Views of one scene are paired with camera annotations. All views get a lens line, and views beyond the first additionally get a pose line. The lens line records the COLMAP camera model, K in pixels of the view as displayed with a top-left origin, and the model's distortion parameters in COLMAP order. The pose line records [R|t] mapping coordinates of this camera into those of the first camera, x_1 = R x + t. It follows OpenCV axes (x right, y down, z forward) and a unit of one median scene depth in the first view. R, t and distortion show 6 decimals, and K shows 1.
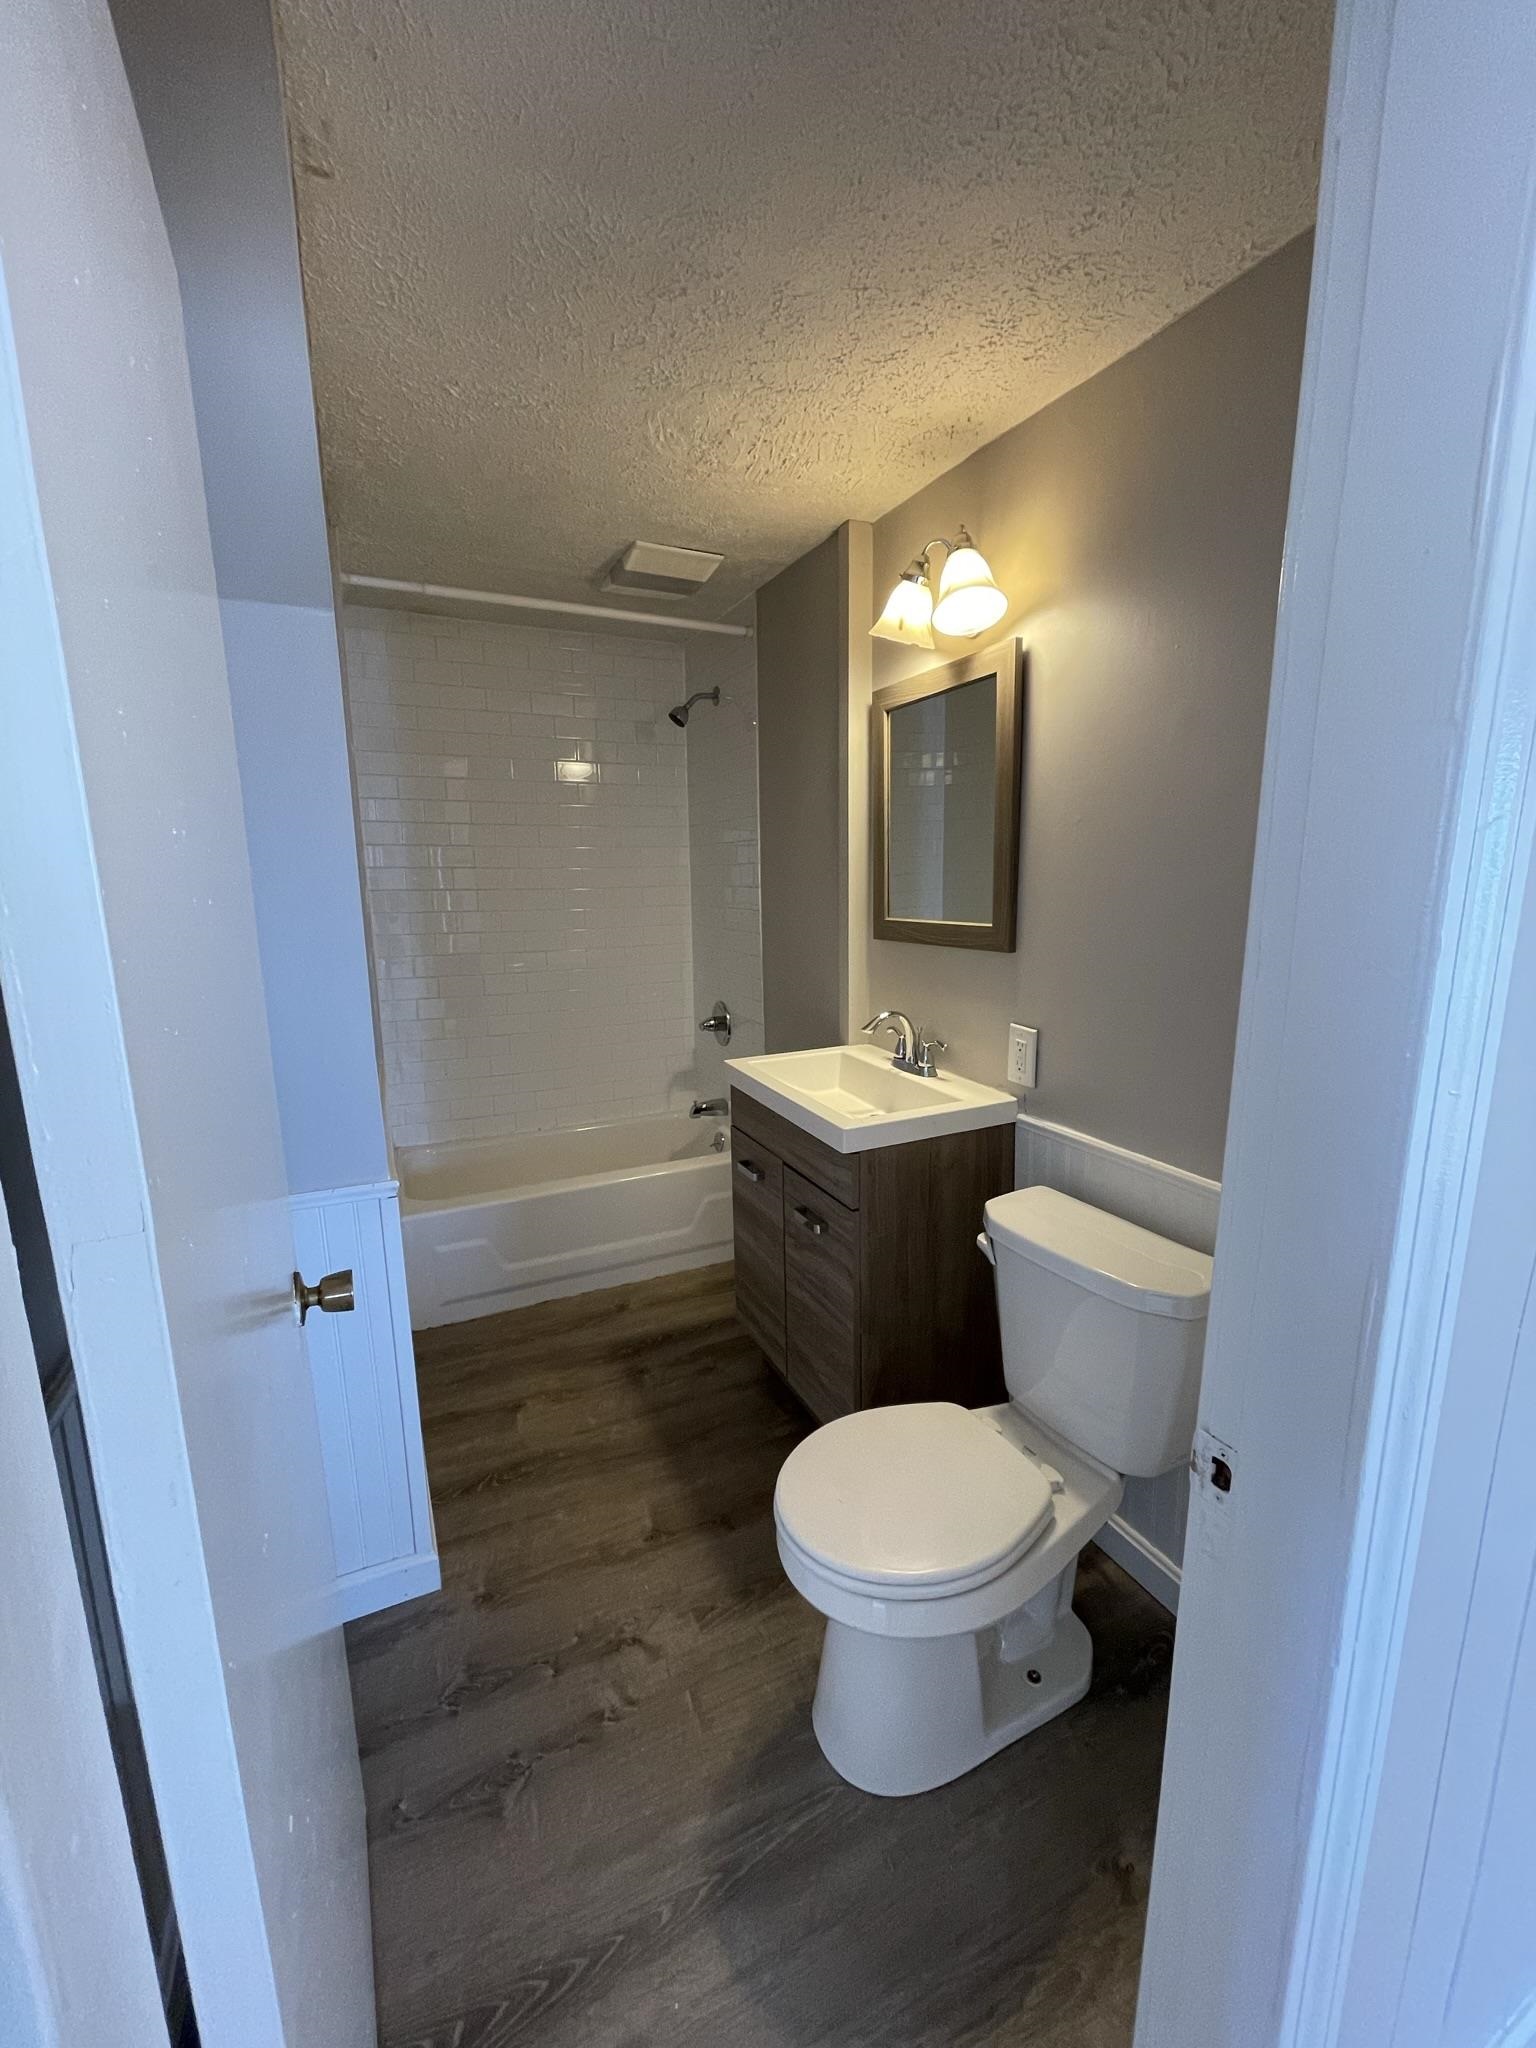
lens RADIAL K [[831.7, 0, 774.0], [0, 831.7, 1033.8], [0, 0, 1]] dist [0.009085, -0.000543]
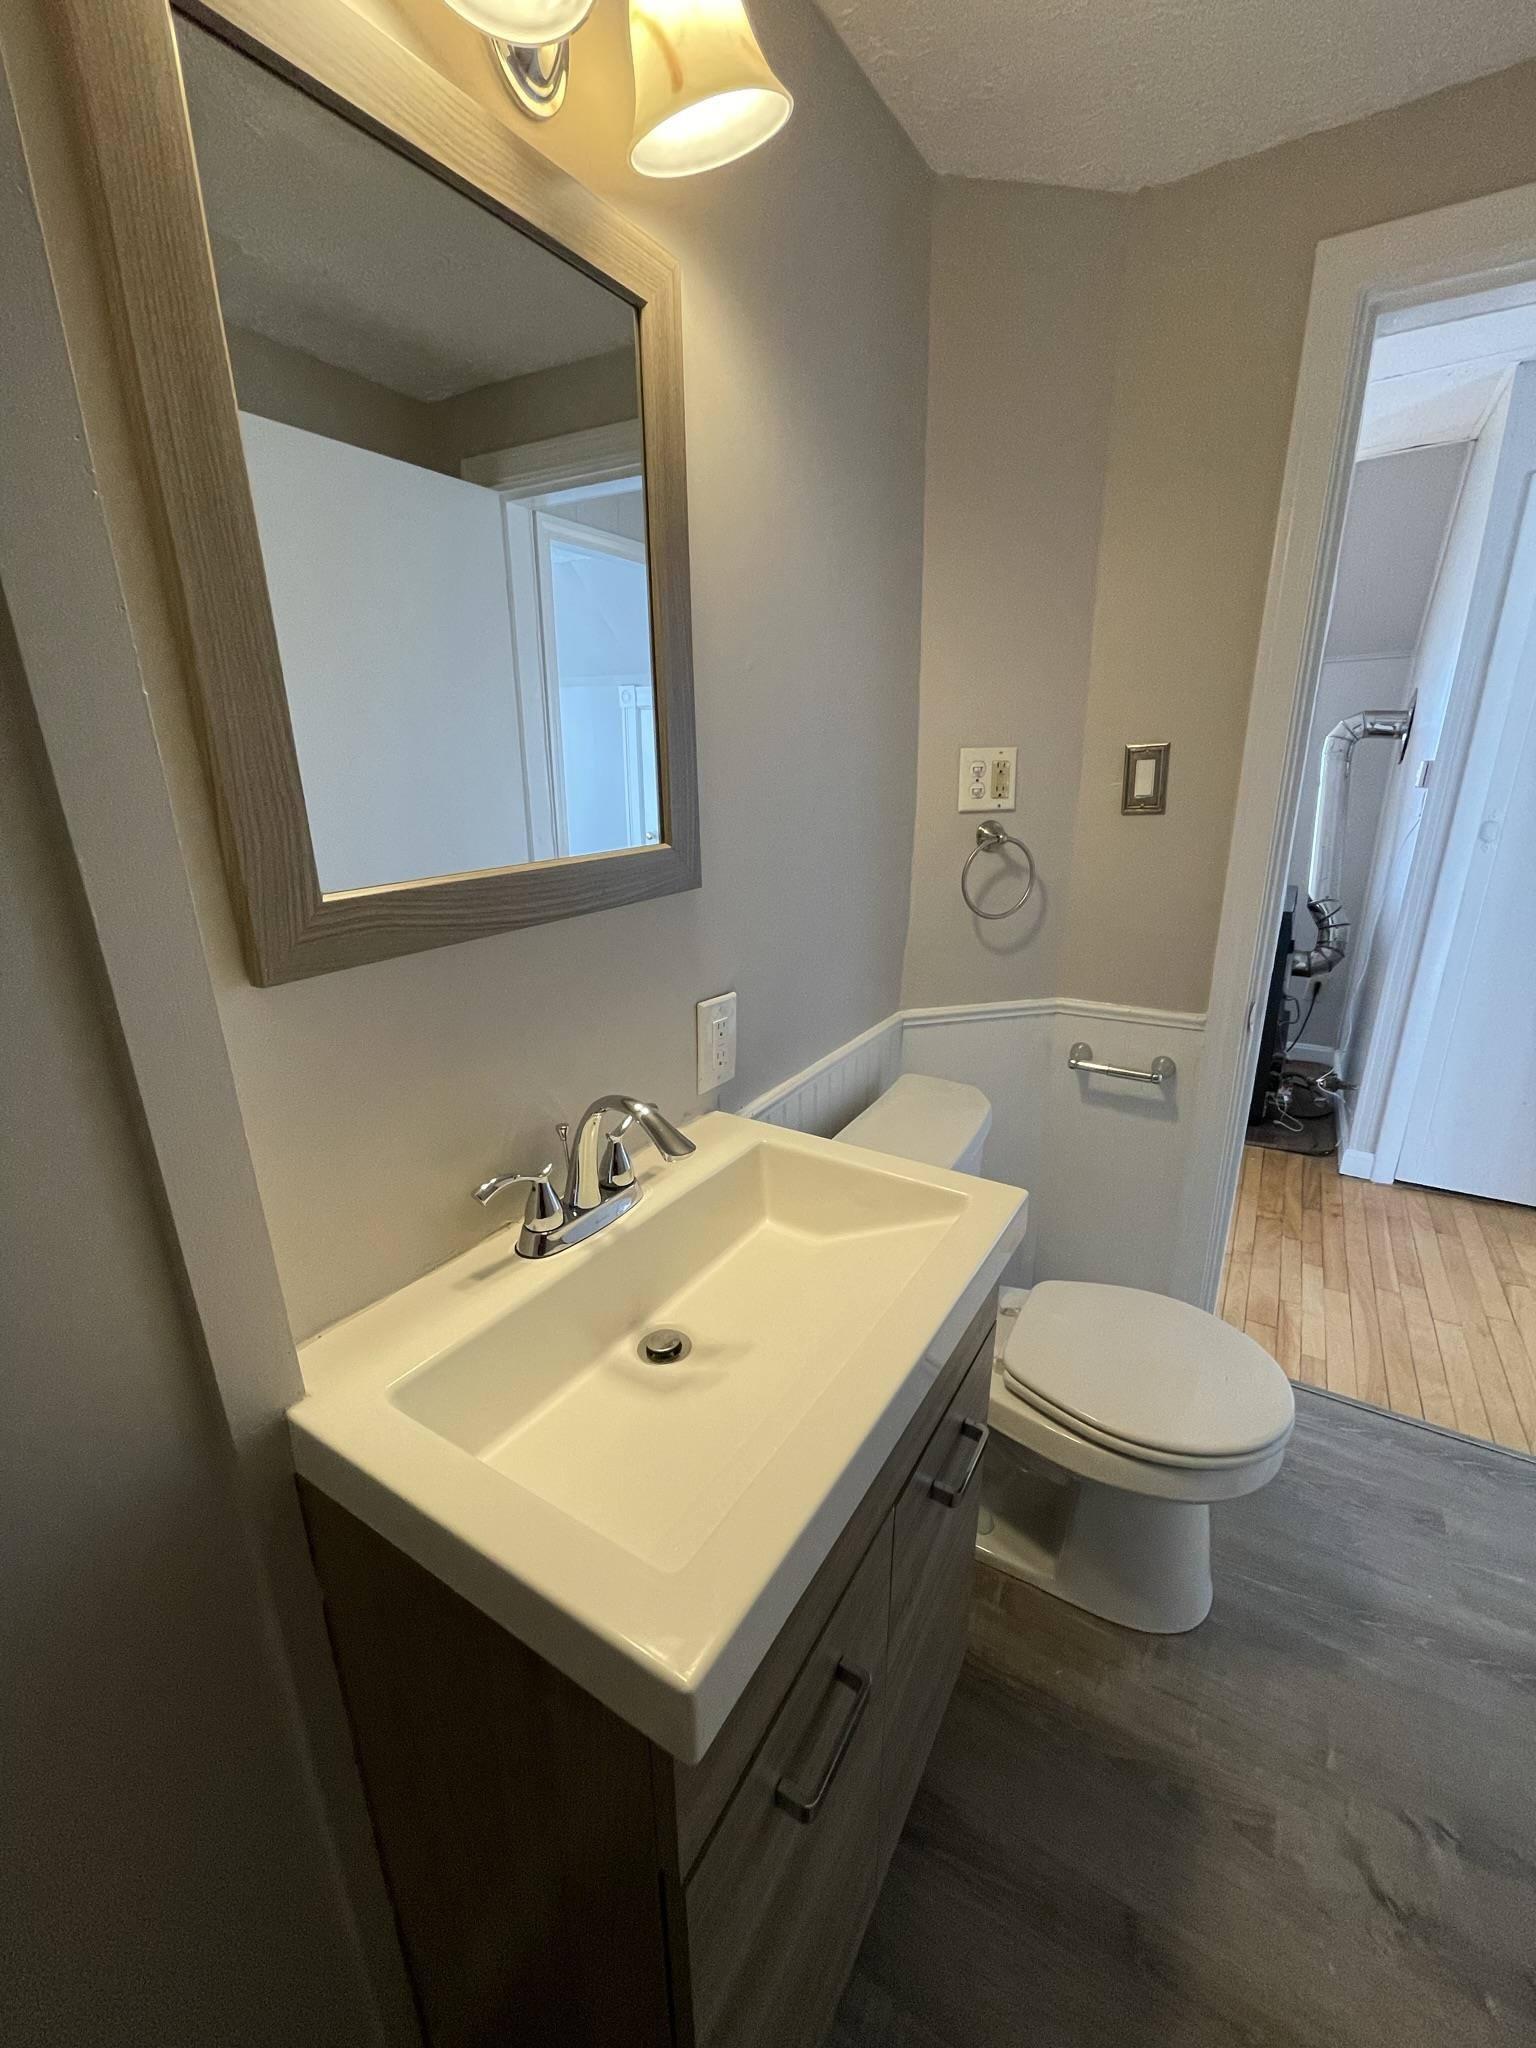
lens RADIAL K [[831.7, 0, 783.9], [0, 831.7, 1017.4], [0, 0, 1]] dist [0.009085, -0.000543]
pose [[-0.542029, -0.236301, 0.806453, -0.284813], [0.157617, 0.914035, 0.373761, -0.261631], [-0.825446, 0.329700, -0.458189, 1.469669]]
